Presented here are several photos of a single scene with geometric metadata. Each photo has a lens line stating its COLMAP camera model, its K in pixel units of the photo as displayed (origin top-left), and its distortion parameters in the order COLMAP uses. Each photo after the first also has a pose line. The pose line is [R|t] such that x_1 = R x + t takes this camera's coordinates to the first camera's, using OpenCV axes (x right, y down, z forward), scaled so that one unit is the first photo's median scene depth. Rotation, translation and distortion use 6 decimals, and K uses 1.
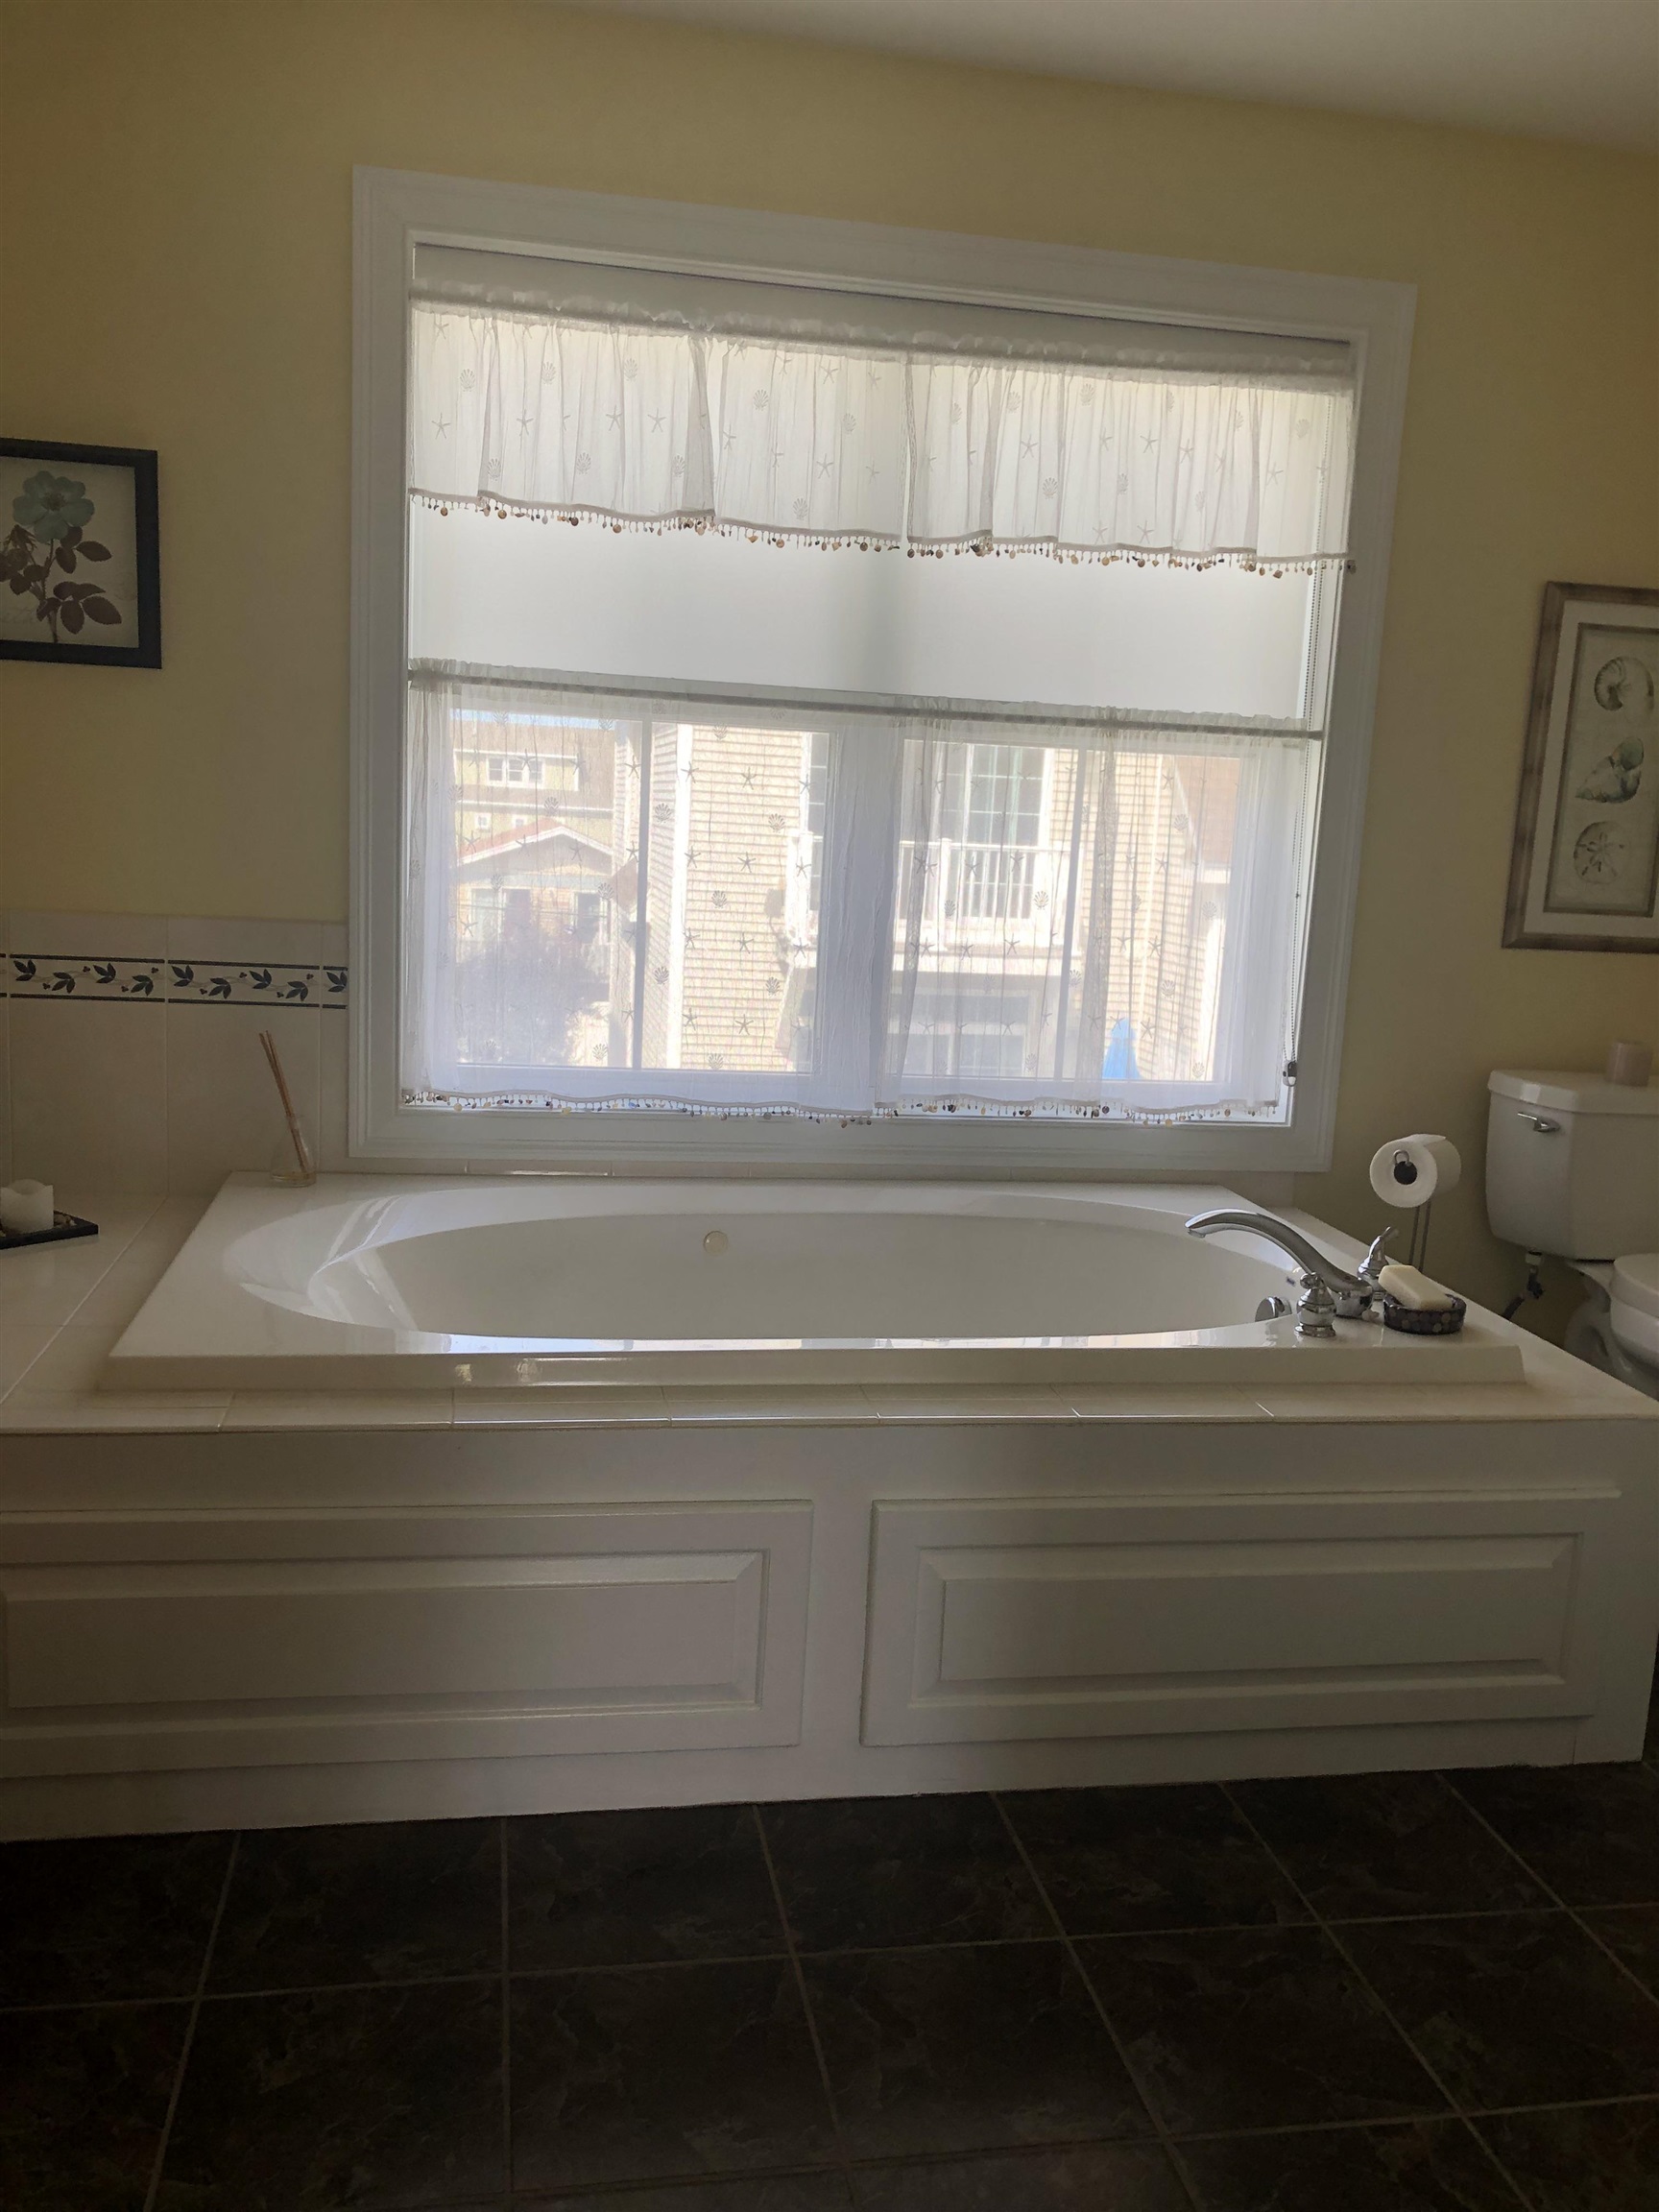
lens RADIAL K [[1818.3, 0, 822.3], [0, 1818.3, 1093.4], [0, 0, 1]] dist [0.036238, -0.034658]
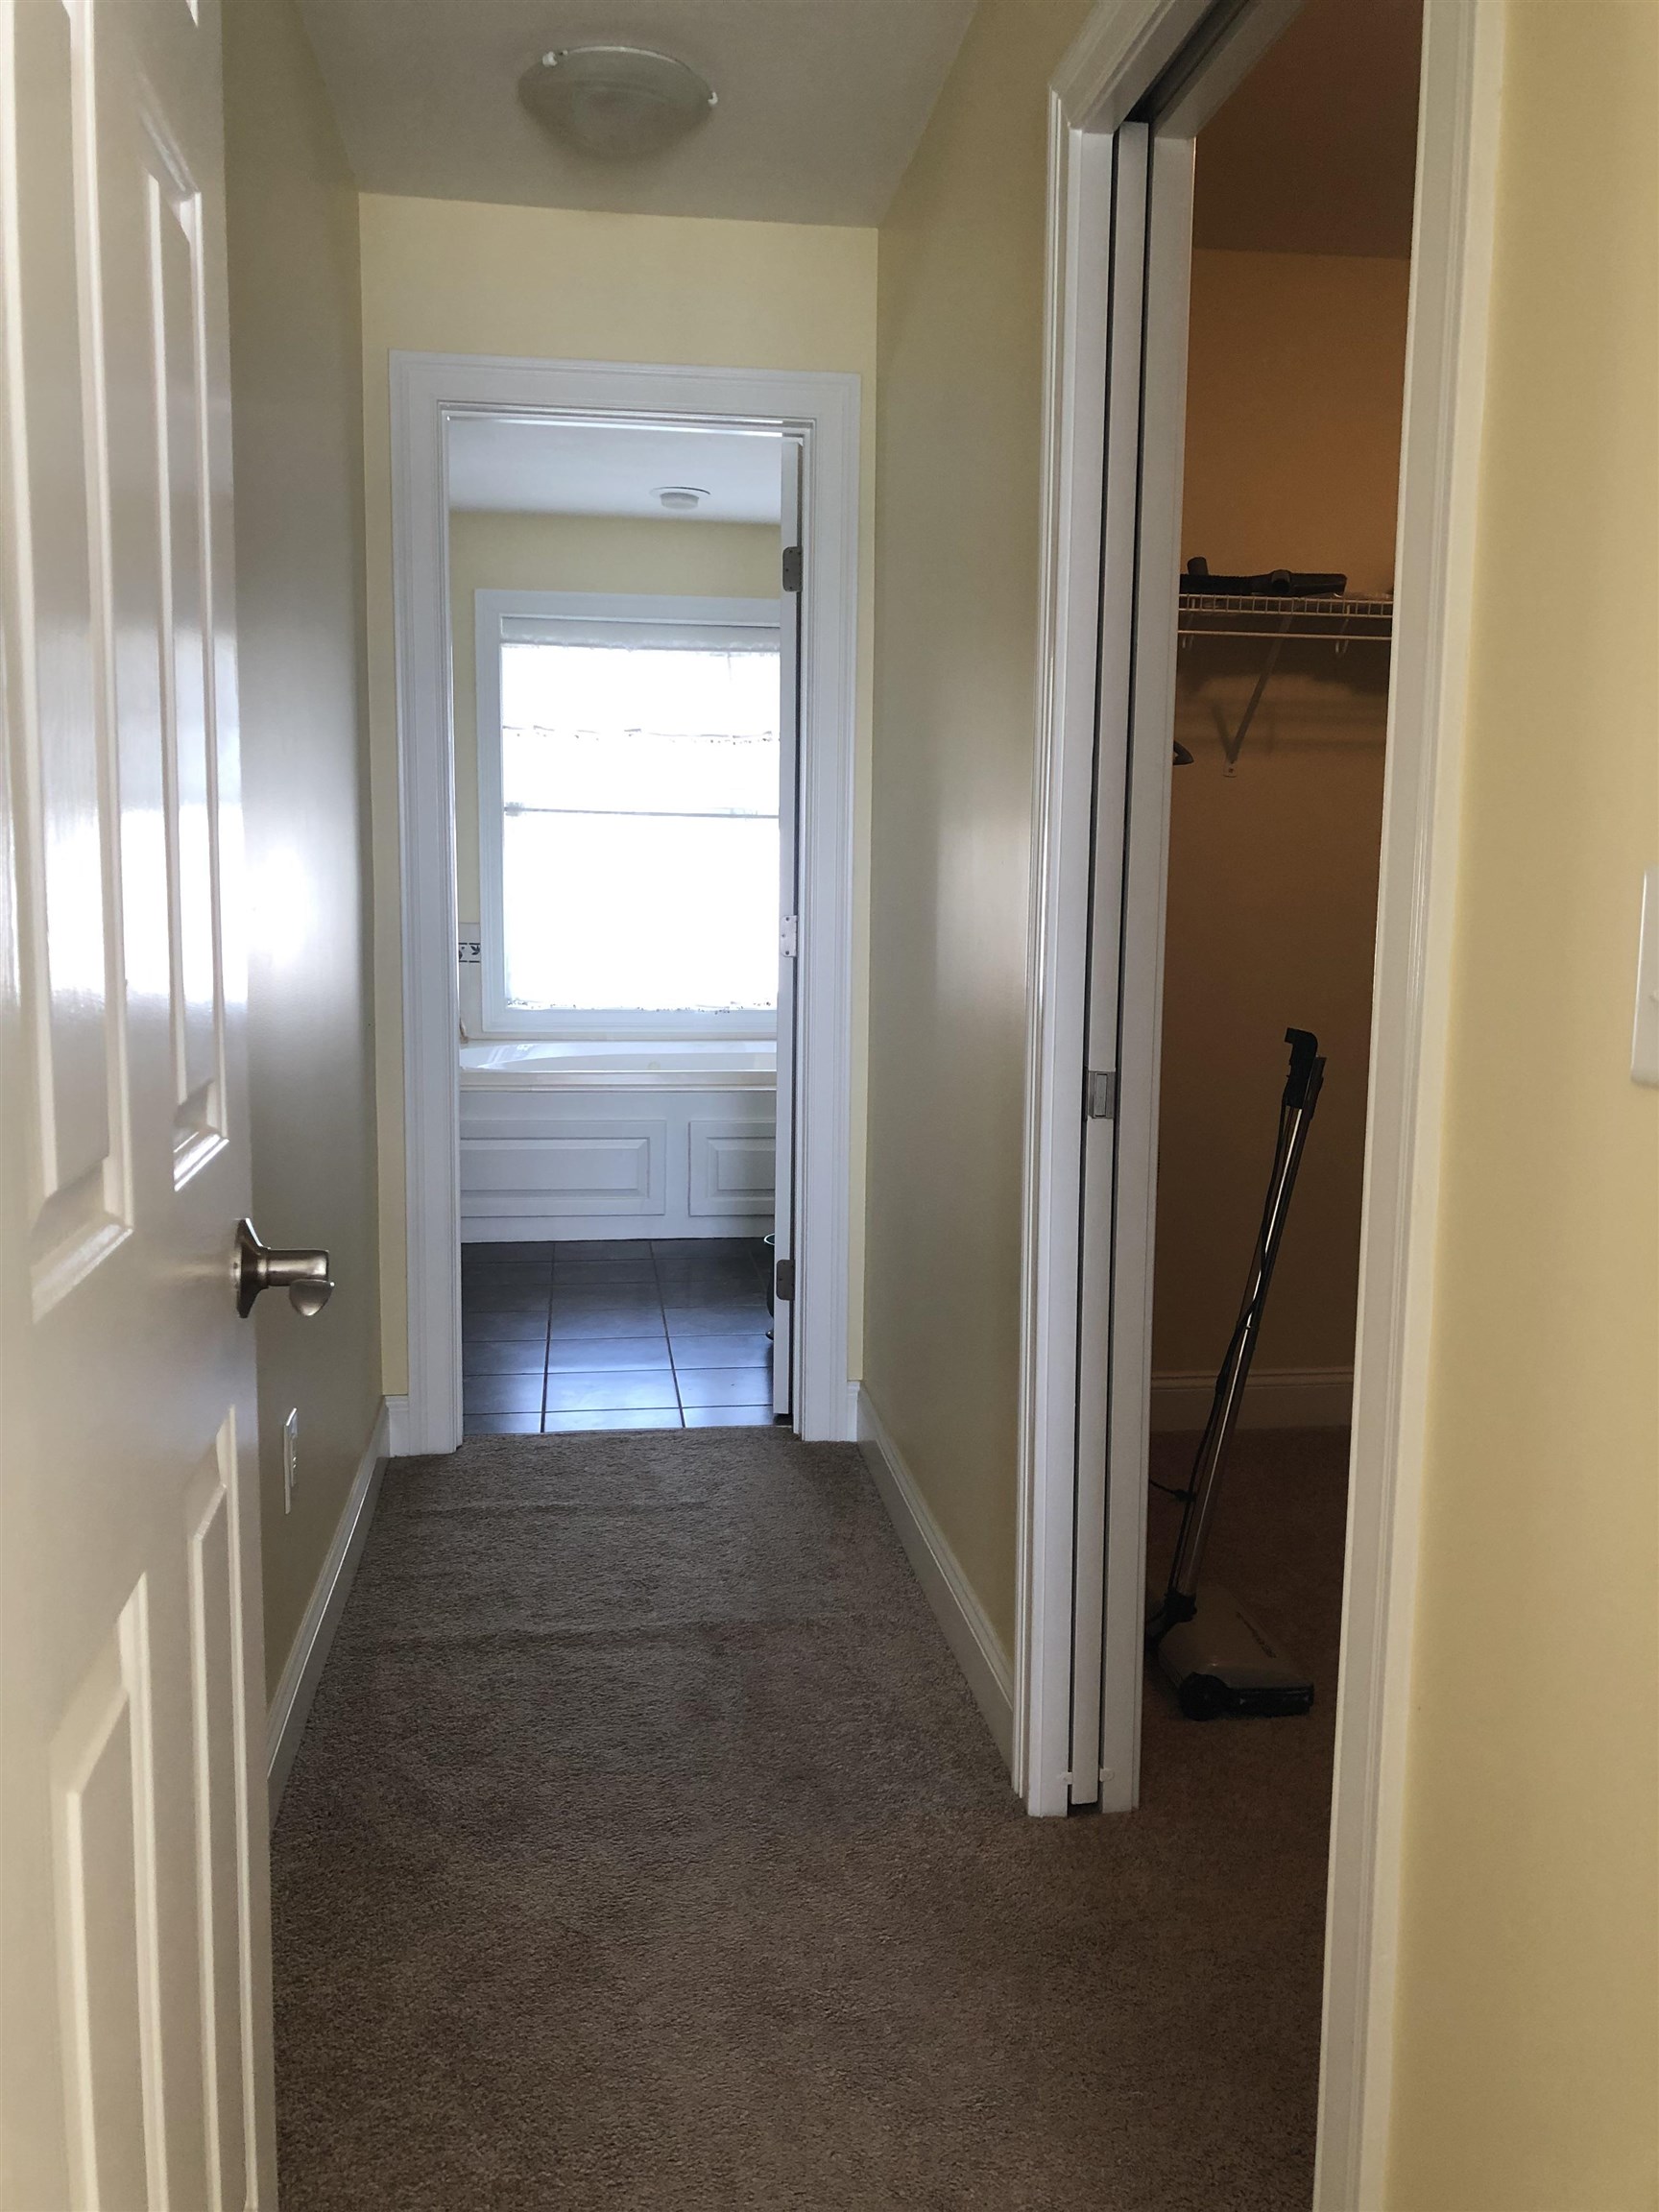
lens RADIAL K [[1818.3, 0, 835.7], [0, 1818.3, 1108.1], [0, 0, 1]] dist [0.036238, -0.034658]
pose [[0.998085, -0.035068, -0.050964, 0.269231], [0.032674, 0.998357, -0.047066, 0.244685], [0.052531, 0.045311, 0.997591, -1.143013]]
